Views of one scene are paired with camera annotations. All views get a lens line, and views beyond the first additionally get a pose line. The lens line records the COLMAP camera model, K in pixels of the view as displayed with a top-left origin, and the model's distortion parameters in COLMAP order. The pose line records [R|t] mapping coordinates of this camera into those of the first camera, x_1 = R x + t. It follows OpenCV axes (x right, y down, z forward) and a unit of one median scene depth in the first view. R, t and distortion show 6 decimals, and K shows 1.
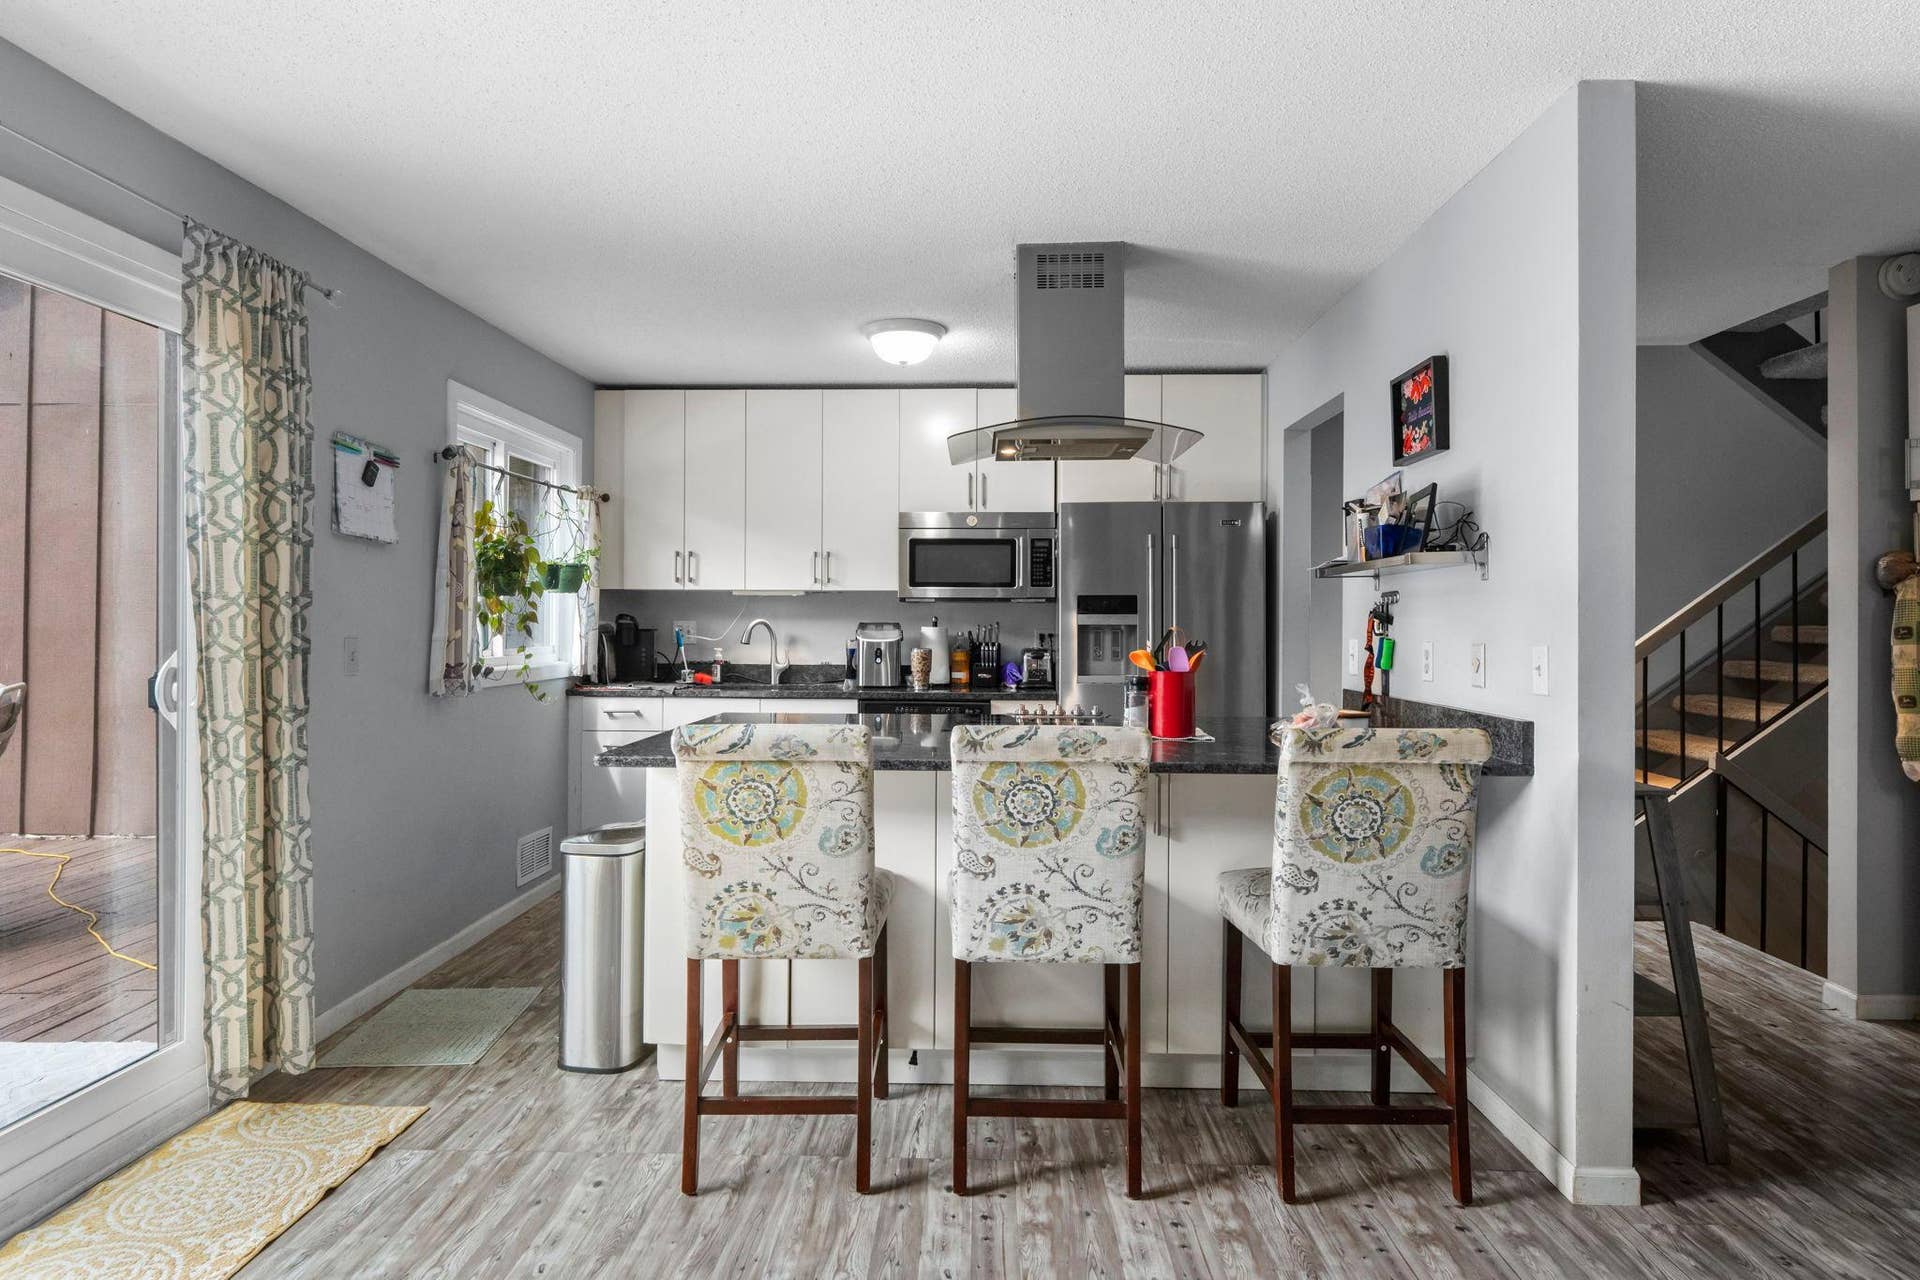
lens RADIAL K [[1073.5, 0, 949.4], [0, 1073.5, 616.3], [0, 0, 1]] dist [-0.003636, 0.000409]
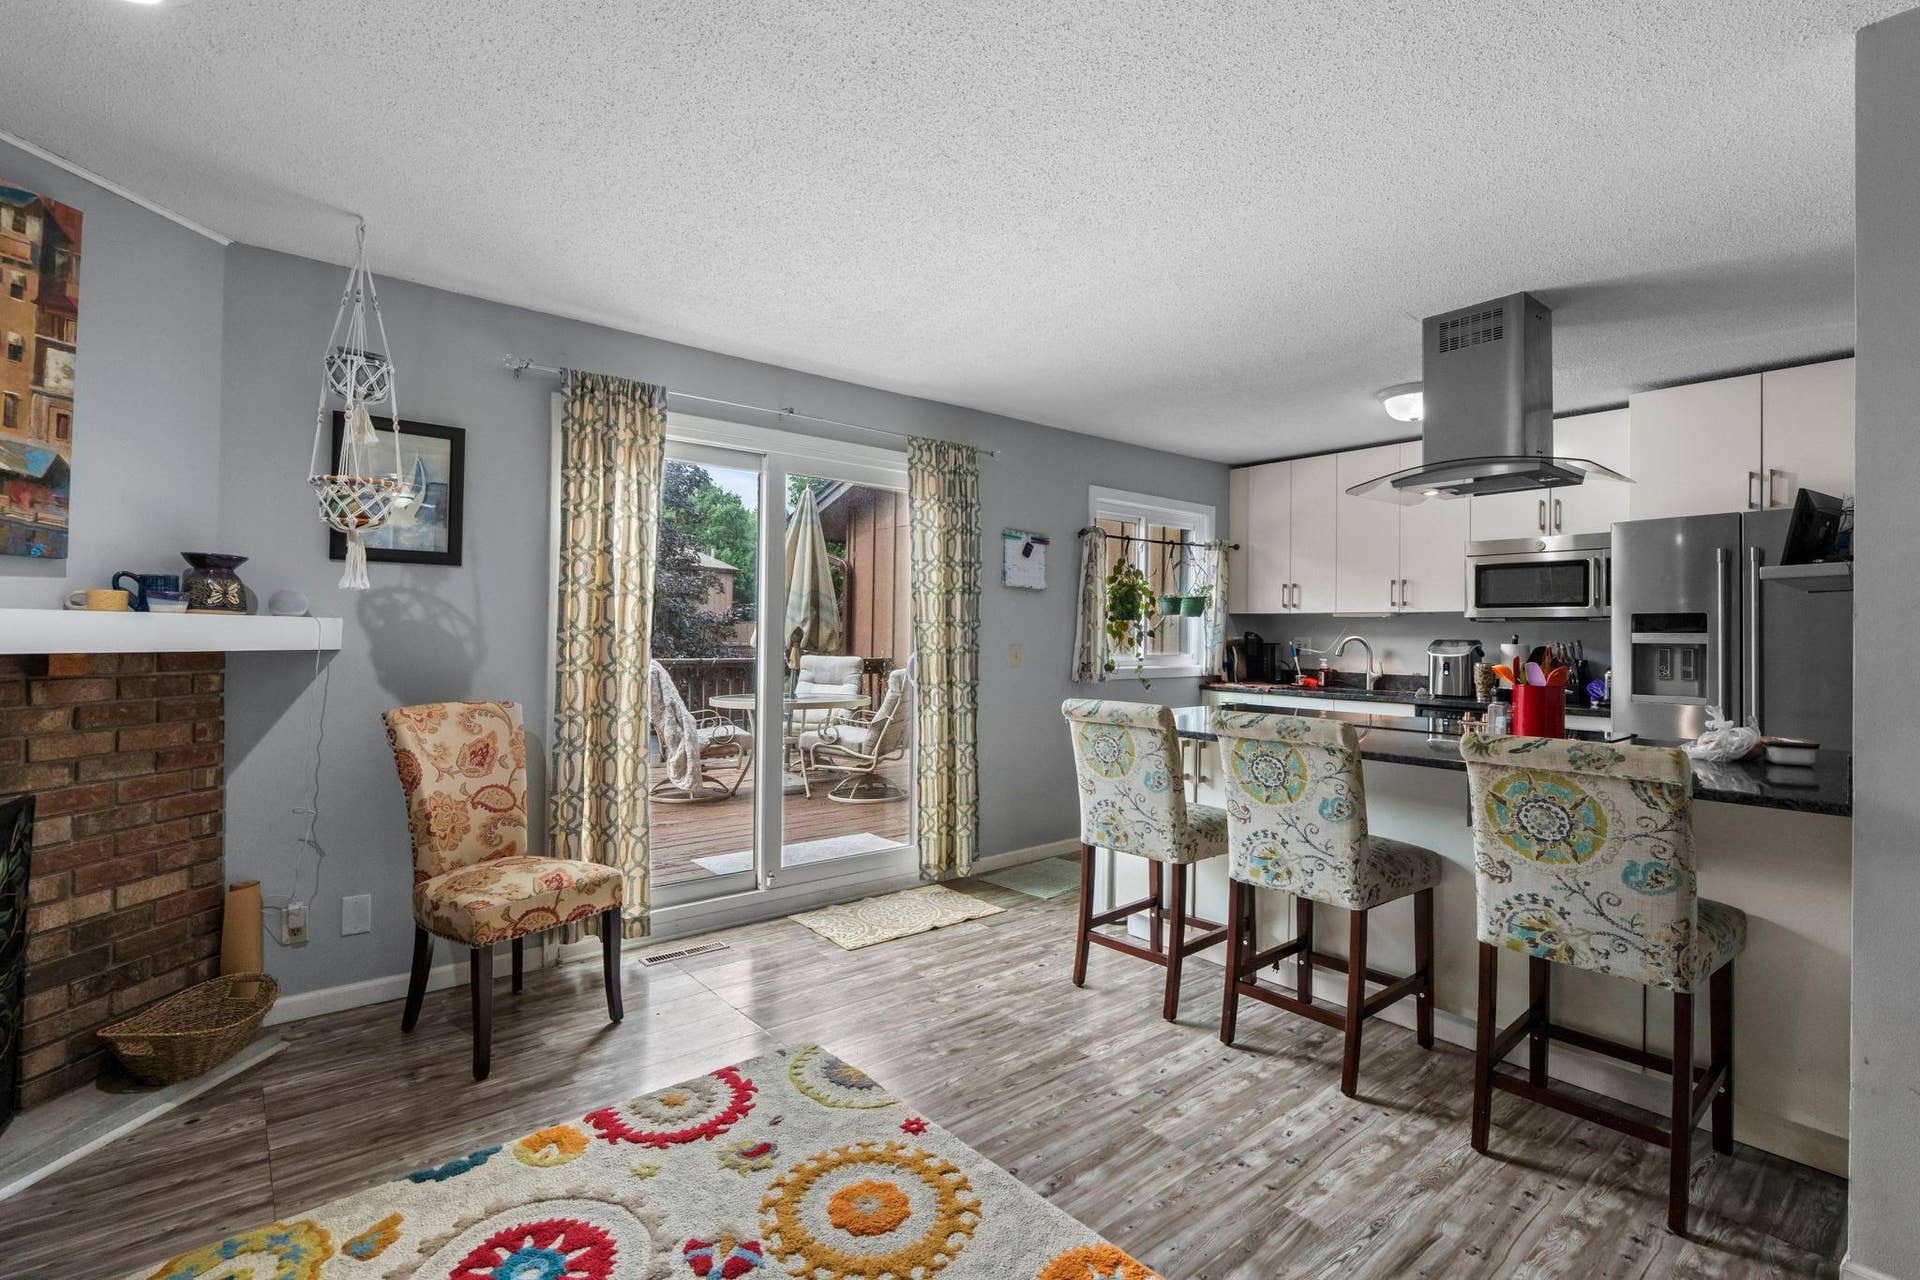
lens RADIAL K [[865.2, 0, 938.9], [0, 865.2, 624.9], [0, 0, 1]] dist [-0.004953, 0.001255]
pose [[0.658615, -0.004289, -0.752468, 0.517549], [-0.003440, 0.999956, -0.008711, 0.000161], [0.752472, 0.008326, 0.658571, -0.028606]]
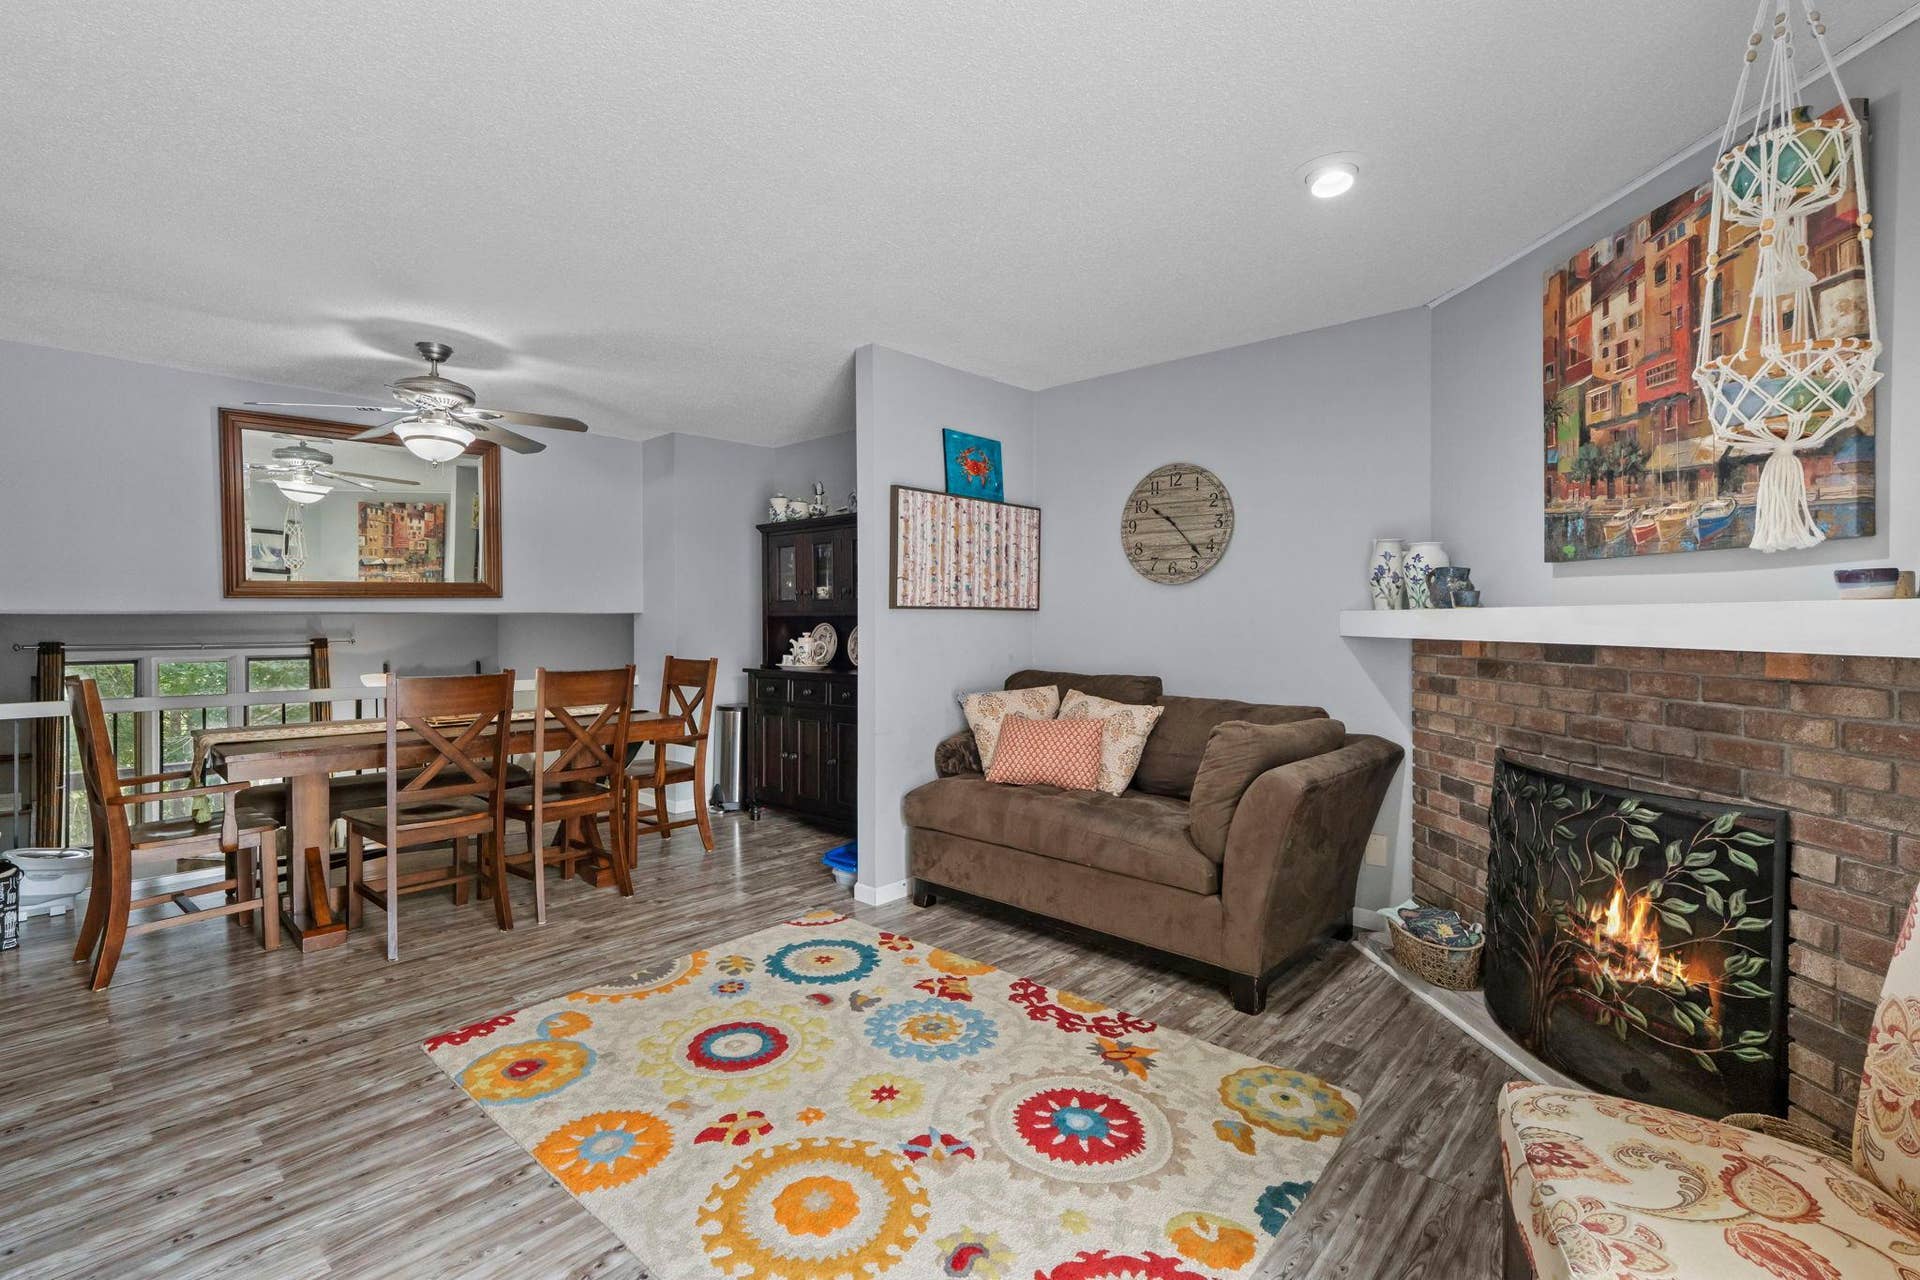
lens RADIAL K [[865.2, 0, 935.6], [0, 865.2, 627.0], [0, 0, 1]] dist [-0.004953, 0.001255]
pose [[-0.764451, -0.012390, 0.644562, -0.520581], [-0.013761, 0.999901, 0.002901, 0.009506], [-0.644535, -0.006652, -0.764546, 0.829068]]
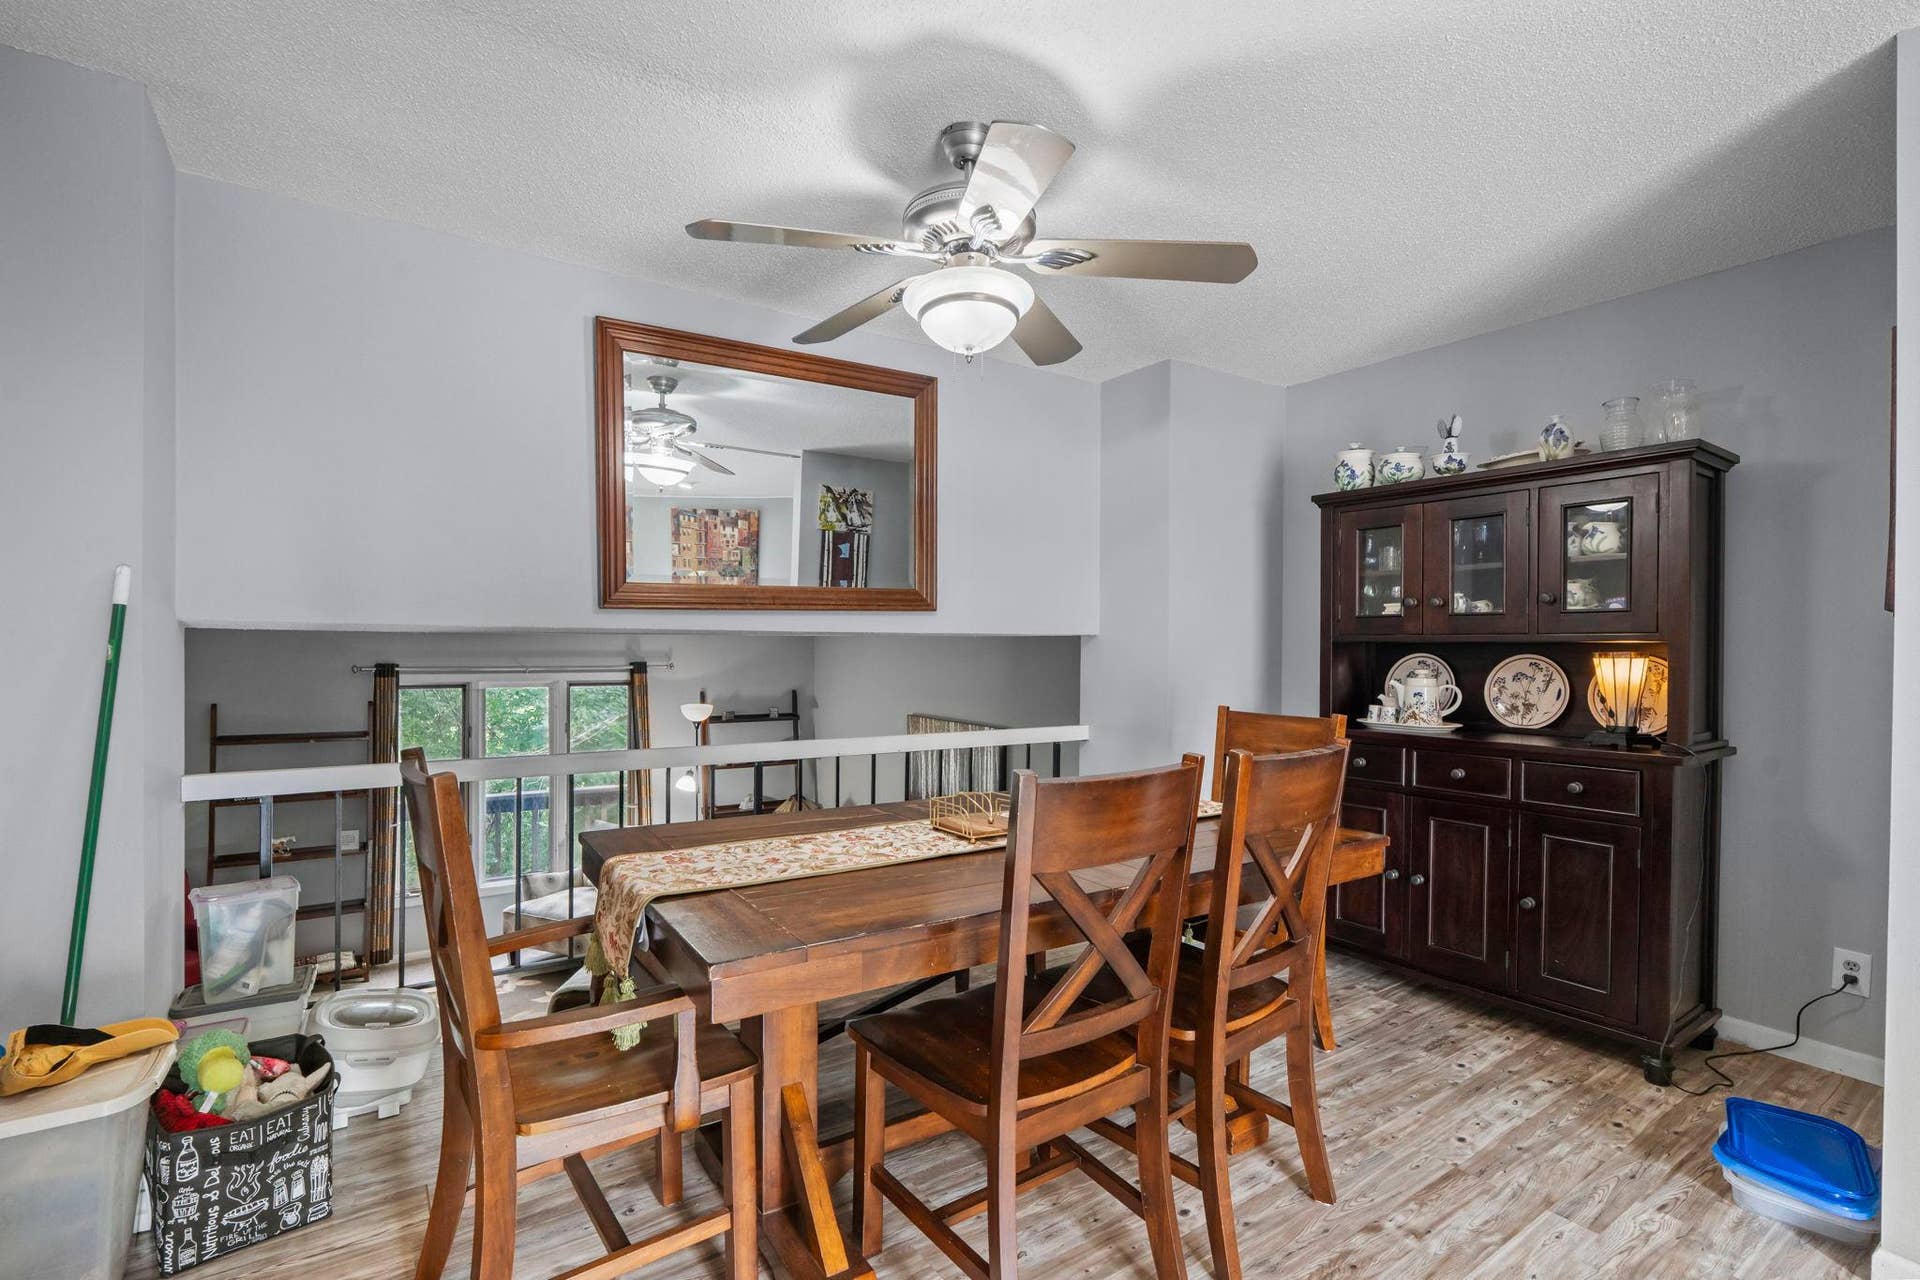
lens RADIAL K [[865.2, 0, 919.6], [0, 865.2, 655.9], [0, 0, 1]] dist [-0.004953, 0.001255]
pose [[-0.583386, -0.025243, 0.811803, 0.415876], [-0.022956, 0.999630, 0.014587, 0.011764], [-0.811871, -0.010125, -0.583749, 0.756568]]
